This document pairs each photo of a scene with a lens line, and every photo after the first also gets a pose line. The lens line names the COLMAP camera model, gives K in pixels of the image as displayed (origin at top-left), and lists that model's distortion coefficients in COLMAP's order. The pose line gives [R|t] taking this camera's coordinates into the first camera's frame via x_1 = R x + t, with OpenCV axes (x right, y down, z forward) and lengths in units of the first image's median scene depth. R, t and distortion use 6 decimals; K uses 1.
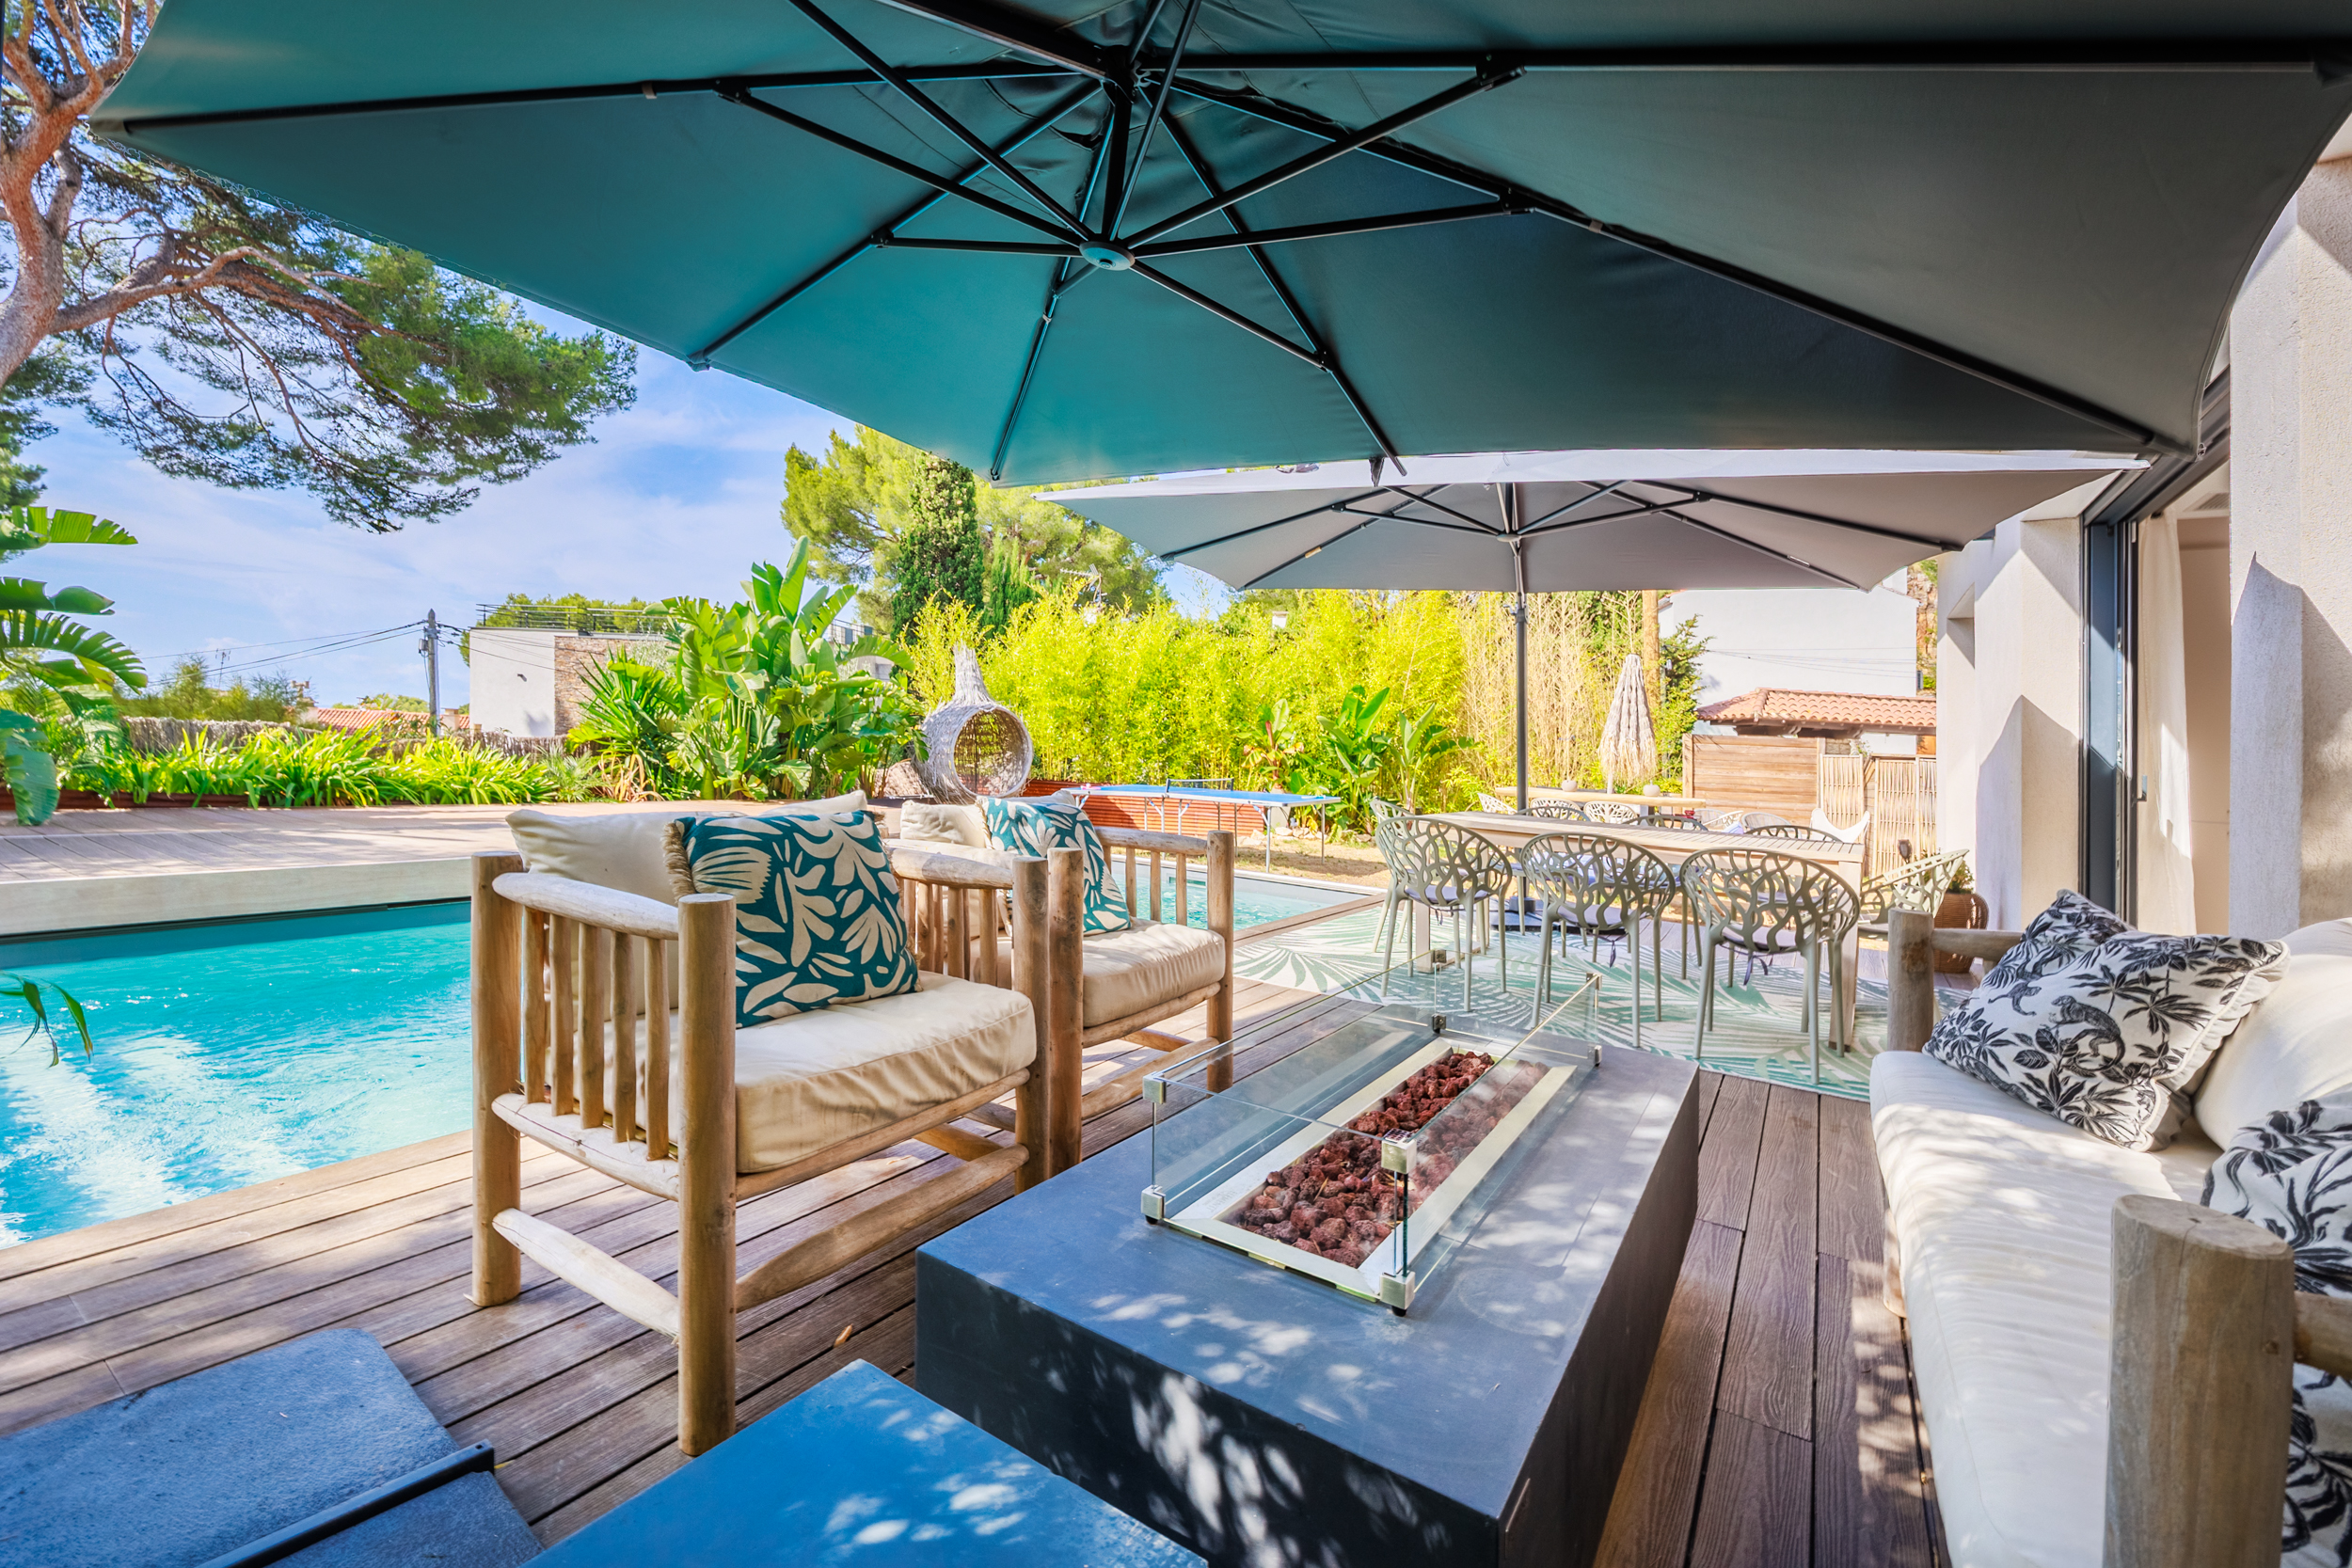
lens RADIAL K [[958.5, 0, 1176.0], [0, 958.5, 784.0], [0, 0, 1]] dist [0.001027, 0.000125]
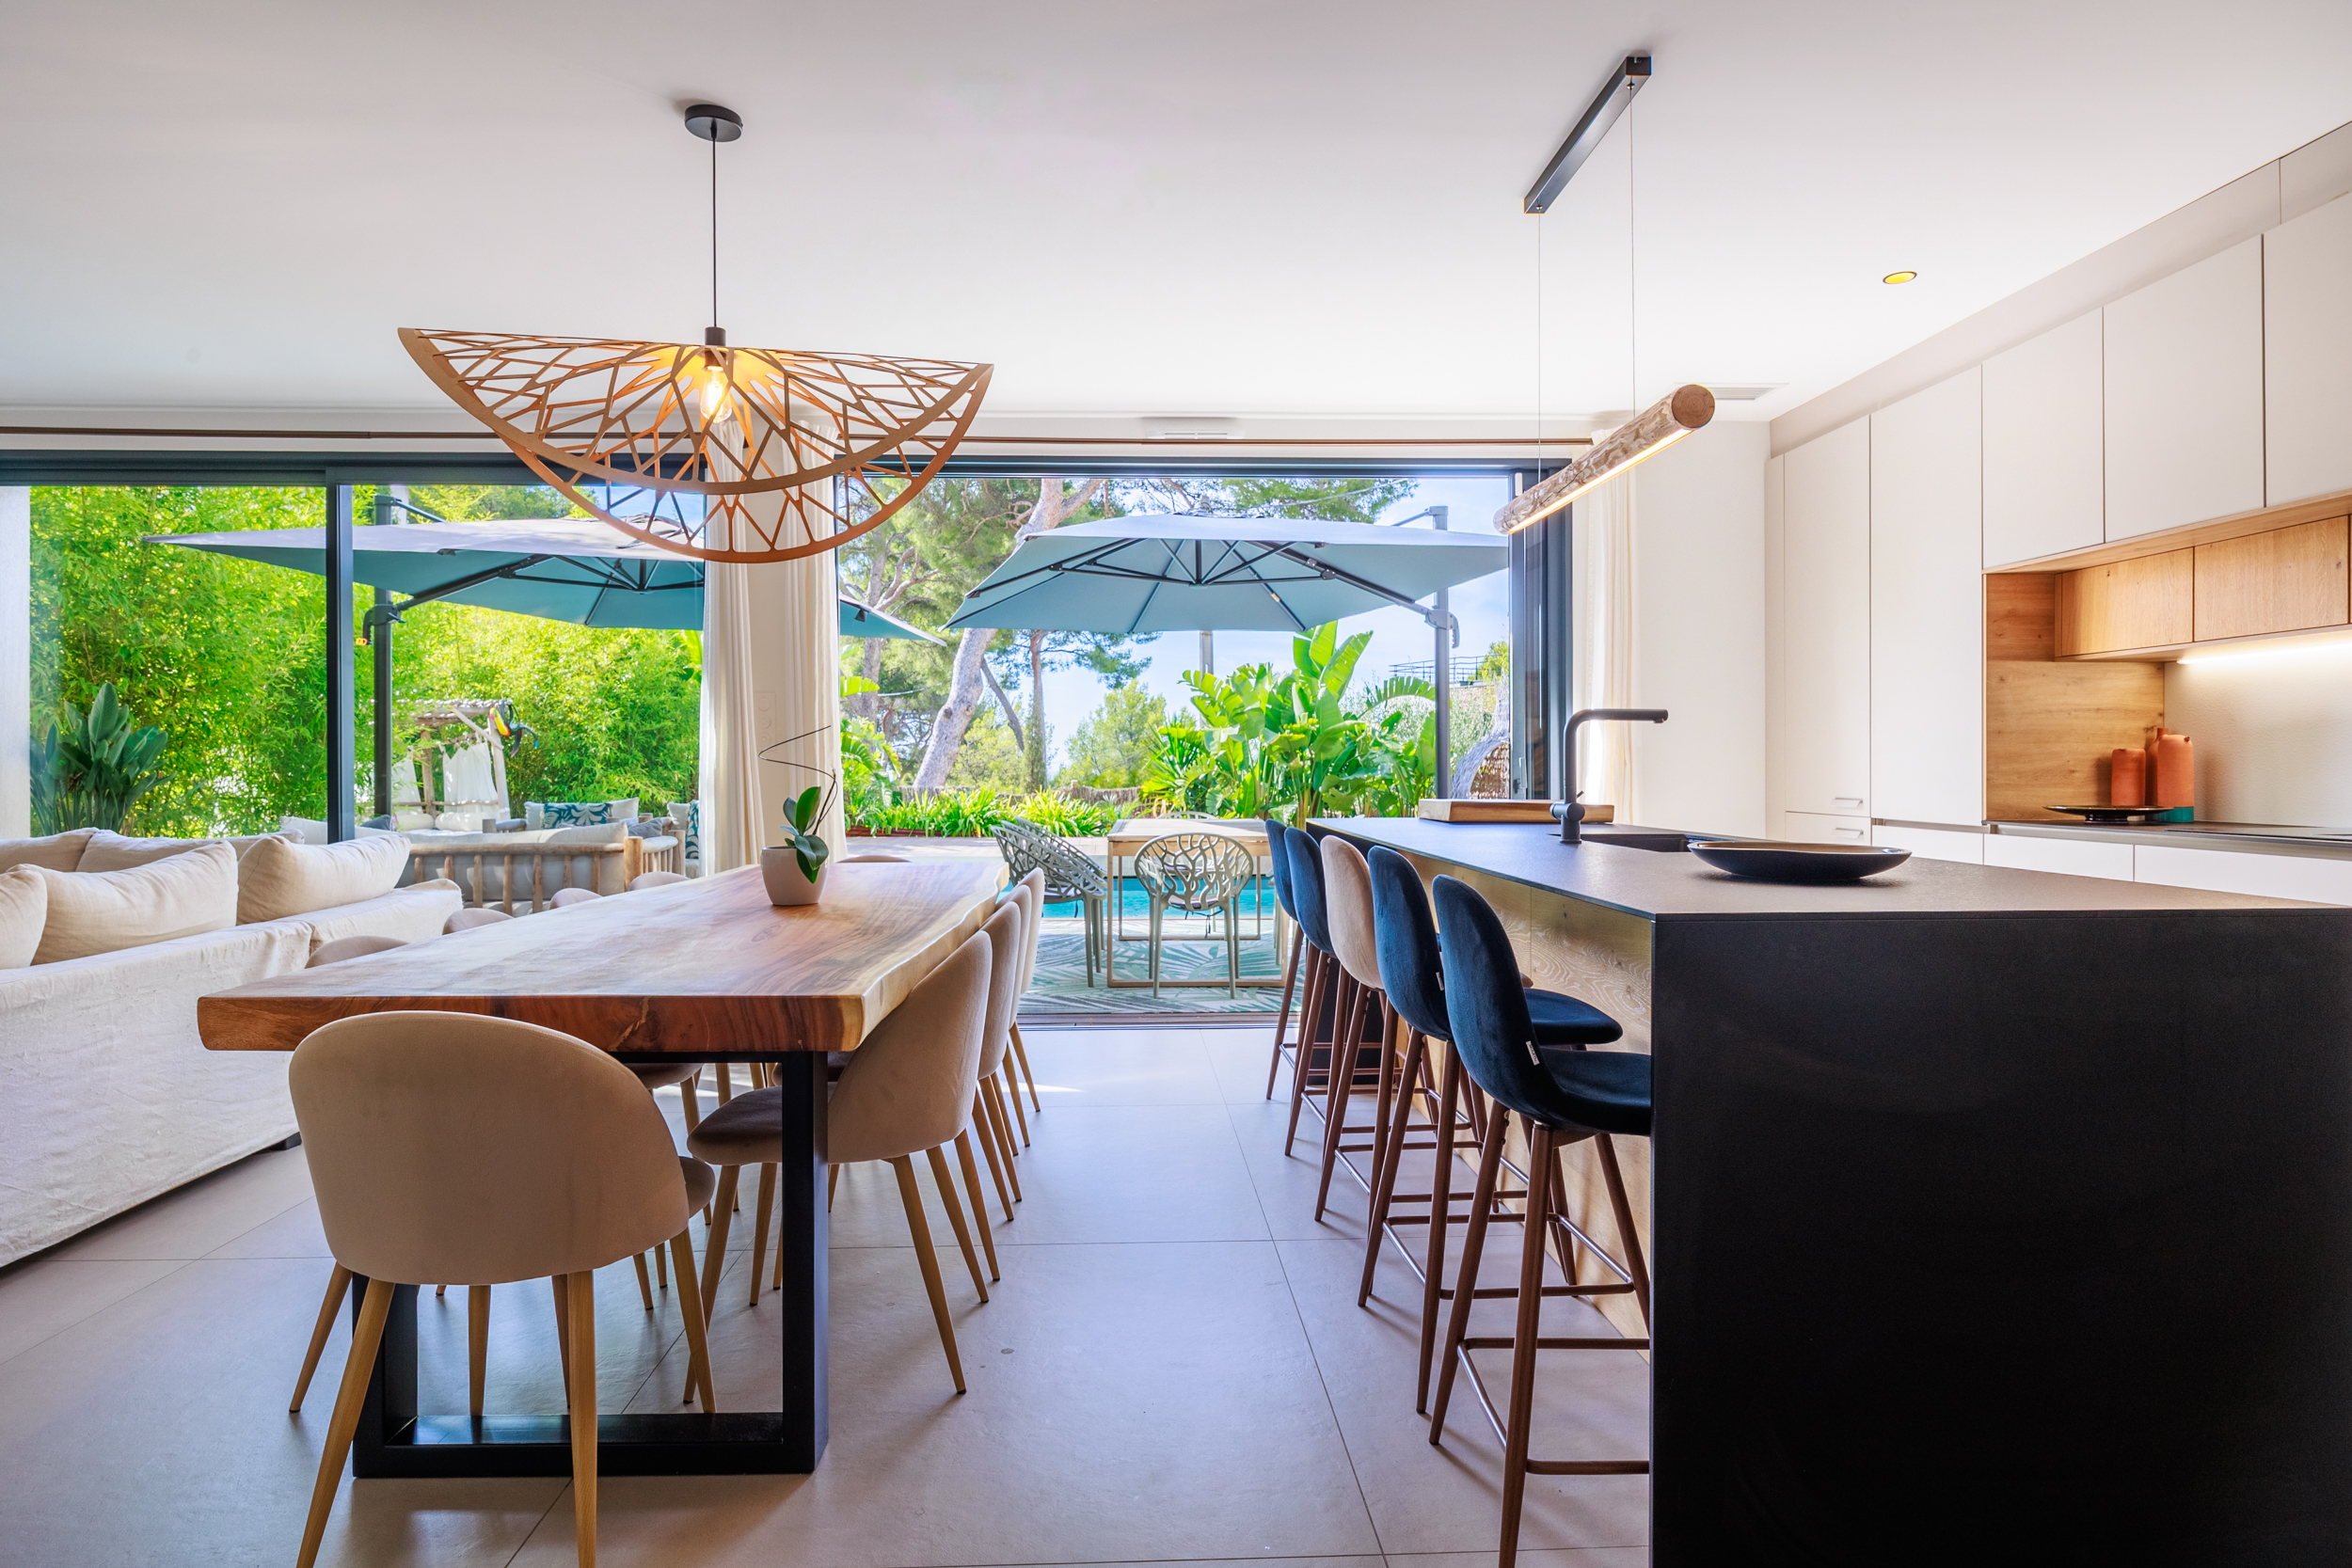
lens RADIAL K [[1340.8, 0, 1176.0], [0, 1340.8, 784.0], [0, 0, 1]] dist [-0.003321, -0.000557]
pose [[0.580739, -0.041748, -0.813019, 0.766580], [-0.003383, 0.998552, -0.053691, 0.036723], [0.814083, 0.033931, 0.579757, 0.003249]]
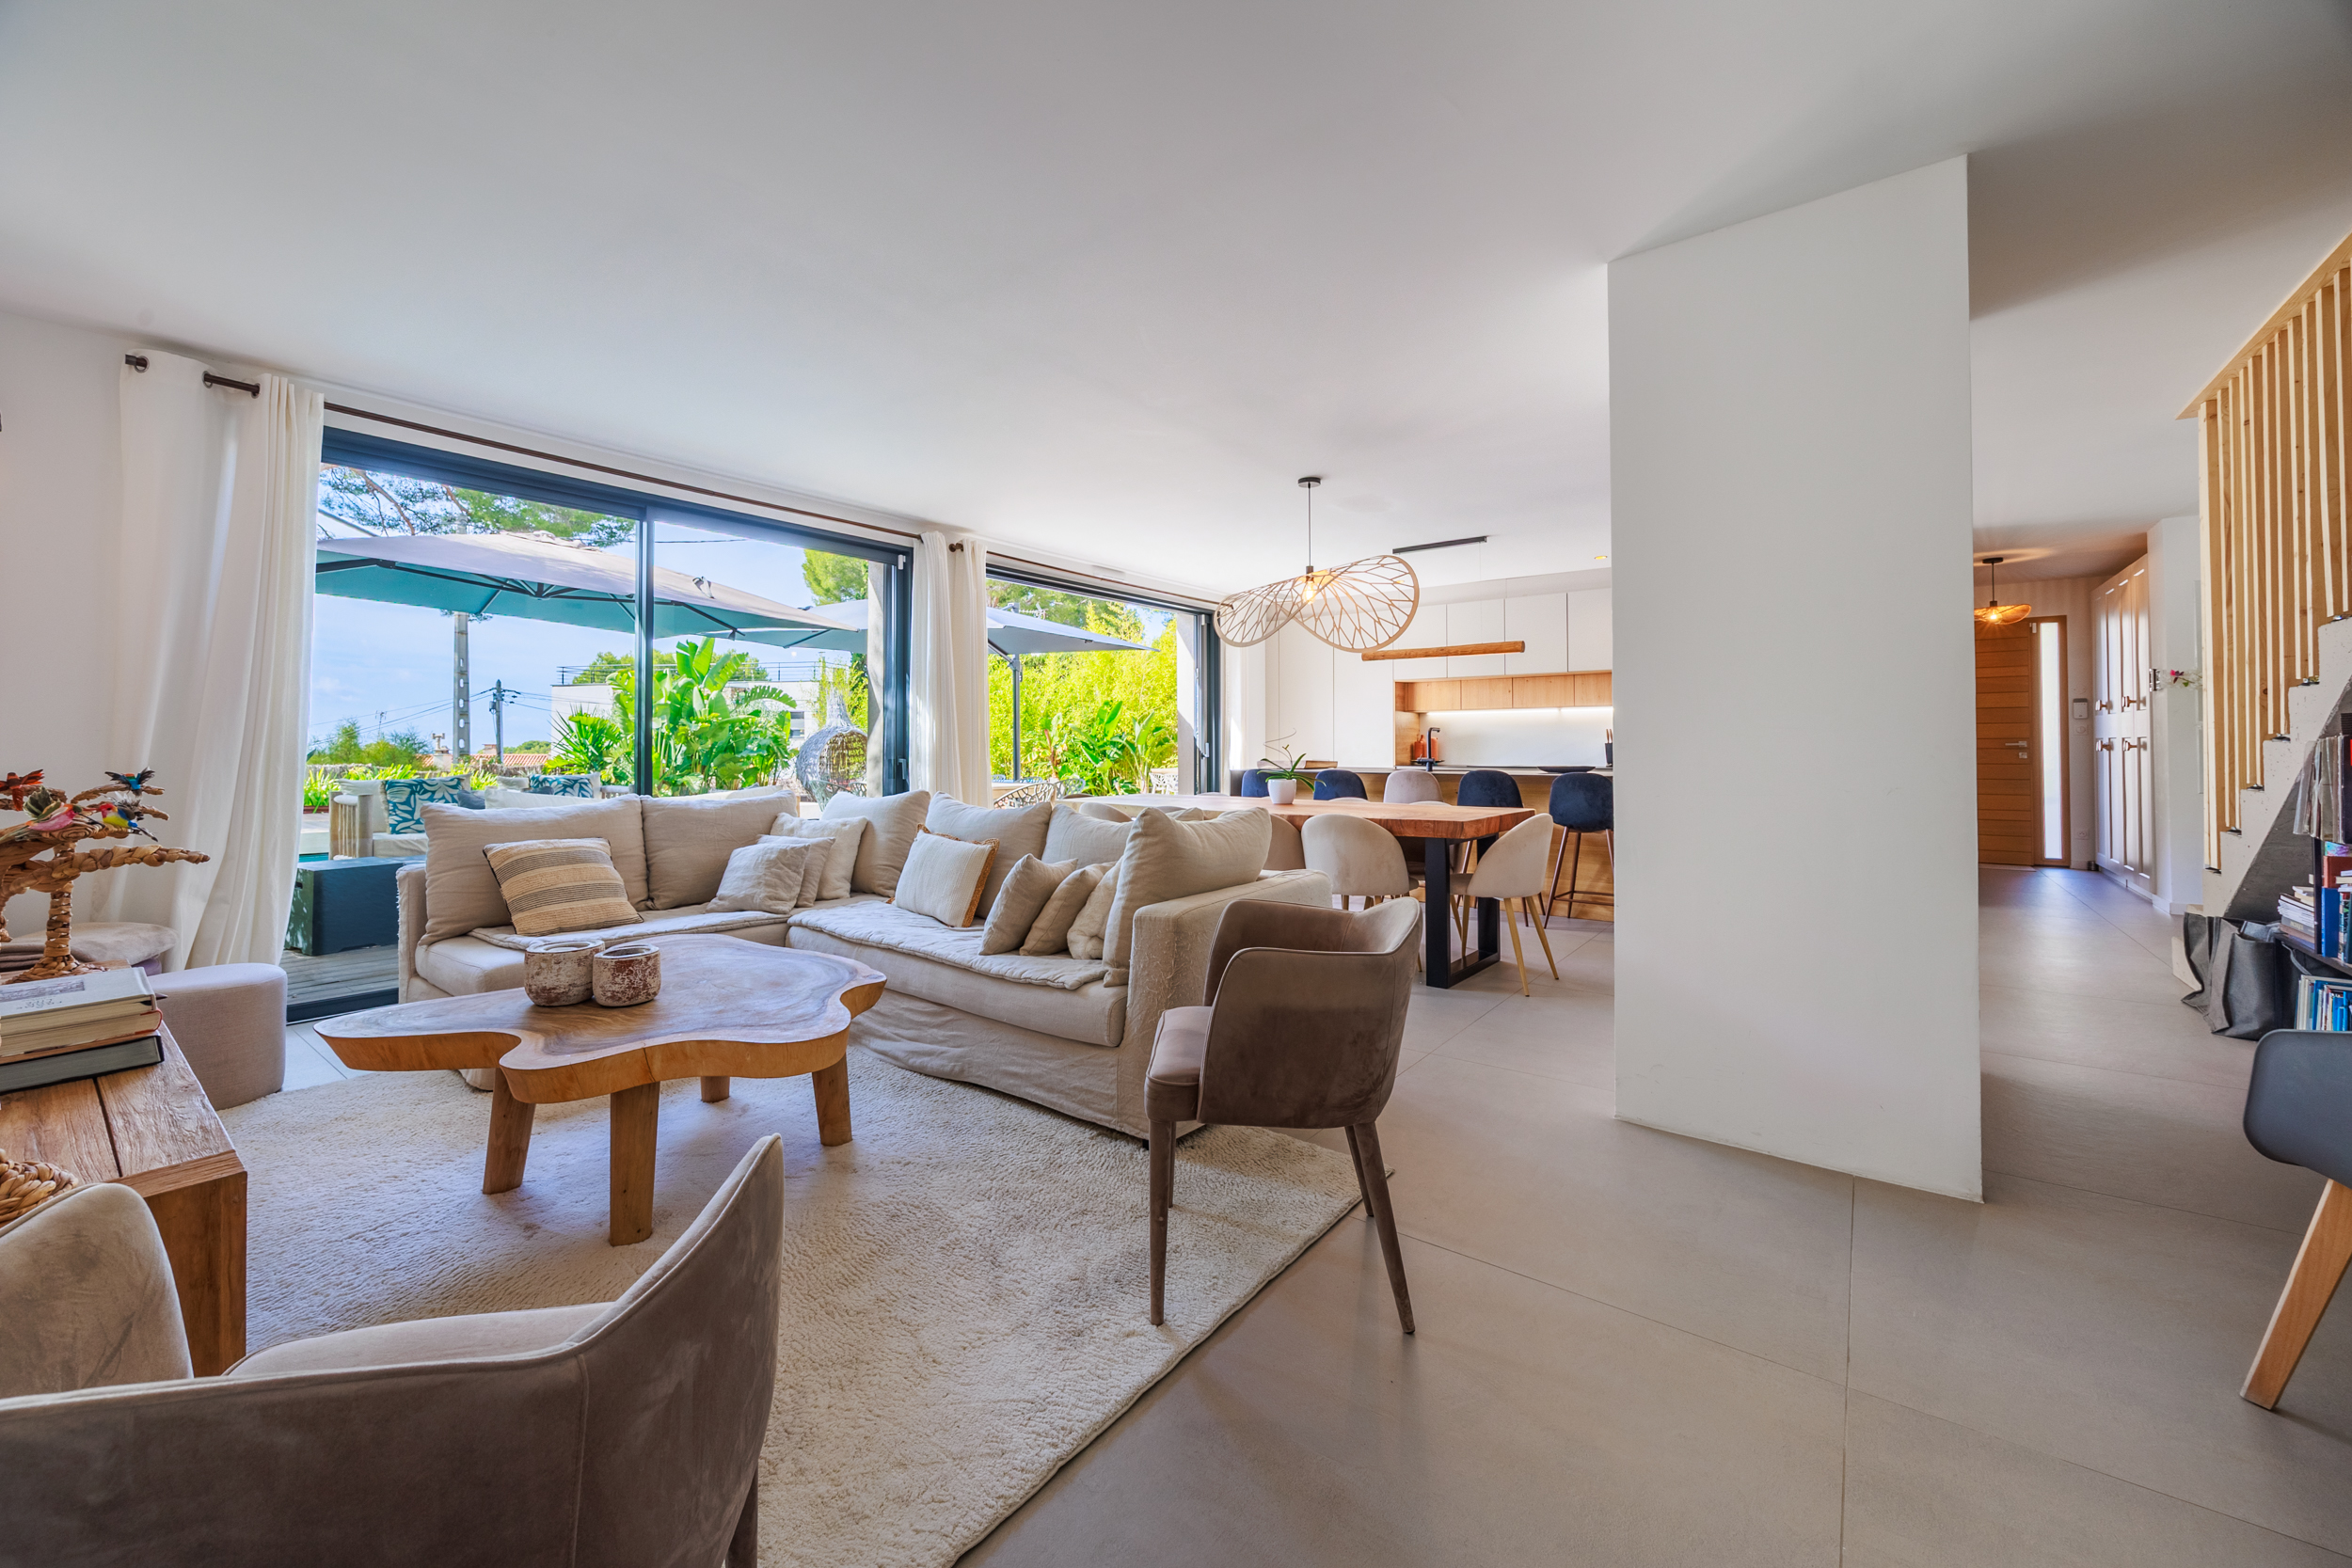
lens RADIAL K [[909.8, 0, 1165.2], [0, 909.8, 746.0], [0, 0, 1]] dist [-0.000340, -0.000074]
pose [[0.995453, -0.051036, -0.080433, 0.452172], [0.047411, 0.997799, -0.046361, 0.034417], [0.082622, 0.042336, 0.995681, -0.366826]]
